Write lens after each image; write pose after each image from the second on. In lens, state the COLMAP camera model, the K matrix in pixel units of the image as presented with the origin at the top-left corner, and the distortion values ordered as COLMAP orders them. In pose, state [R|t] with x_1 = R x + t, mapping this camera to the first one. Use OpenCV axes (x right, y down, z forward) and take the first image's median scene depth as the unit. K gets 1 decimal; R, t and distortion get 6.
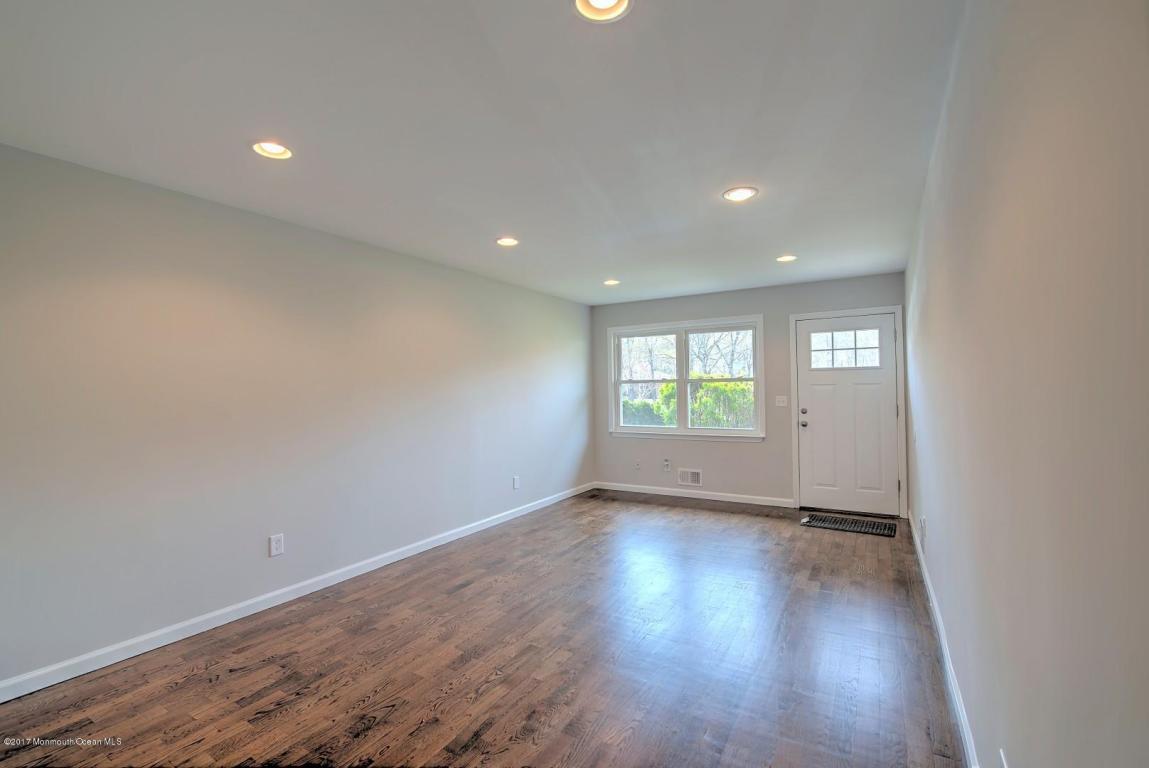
lens RADIAL K [[494.4, 0, 577.3], [0, 494.4, 386.0], [0, 0, 1]] dist [-0.011500, 0.000101]
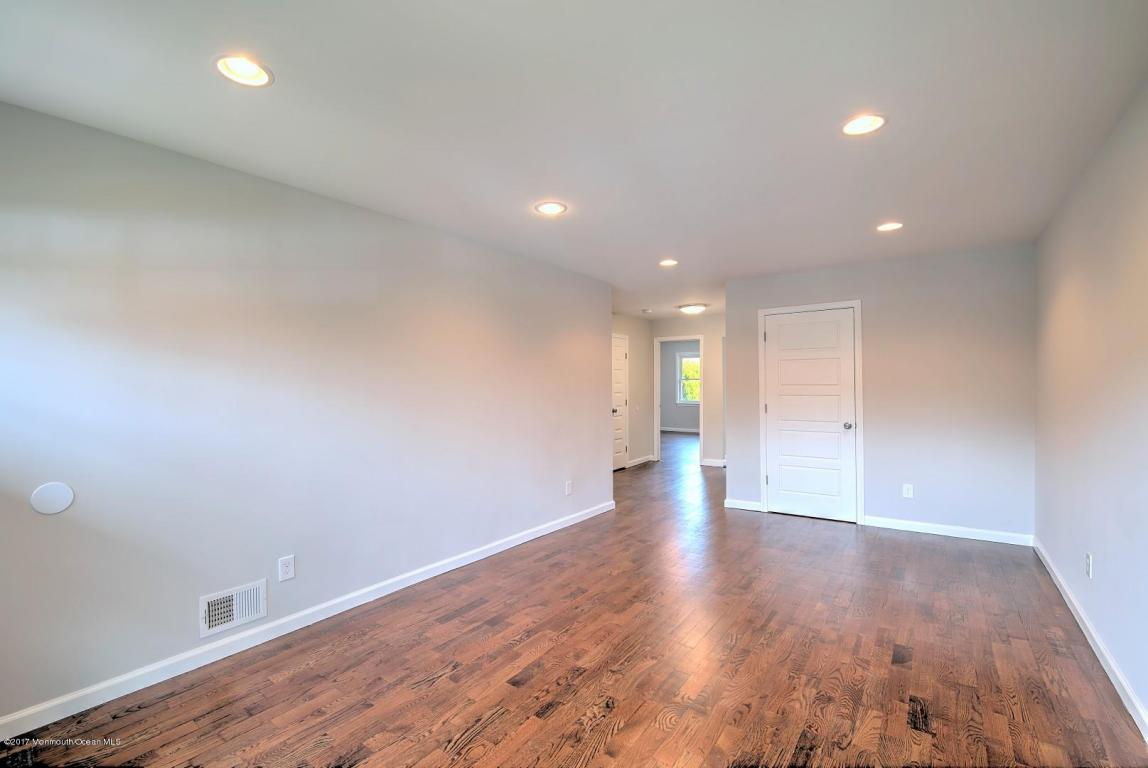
lens RADIAL K [[494.0, 0, 576.8], [0, 494.0, 386.0], [0, 0, 1]] dist [-0.011500, 0.000101]
pose [[-0.996252, 0.024475, 0.082962, 0.103514], [0.023938, 0.999686, -0.007456, 0.003700], [-0.083118, -0.005442, -0.996525, 1.106855]]
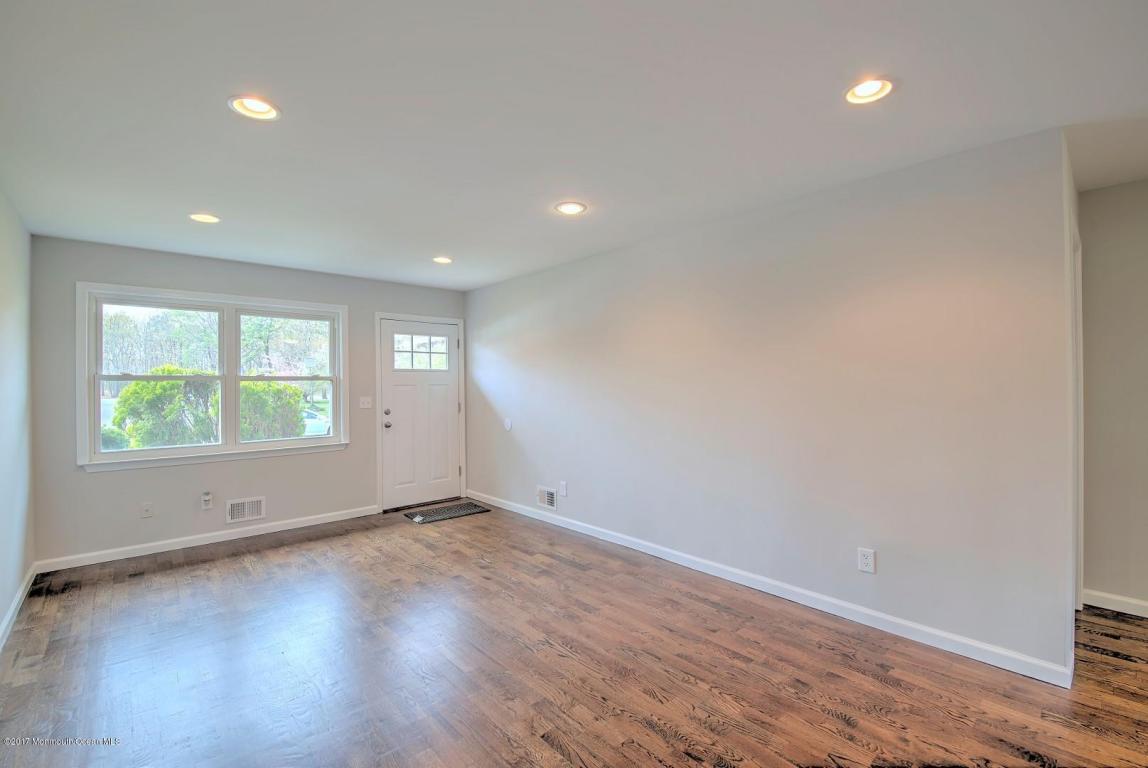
lens RADIAL K [[494.0, 0, 576.8], [0, 494.0, 386.0], [0, 0, 1]] dist [-0.011500, 0.000101]
pose [[0.284782, 0.009573, 0.958545, -0.377356], [-0.002431, 0.999954, -0.009264, 0.007204], [-0.958589, 0.000308, 0.284792, 0.360303]]
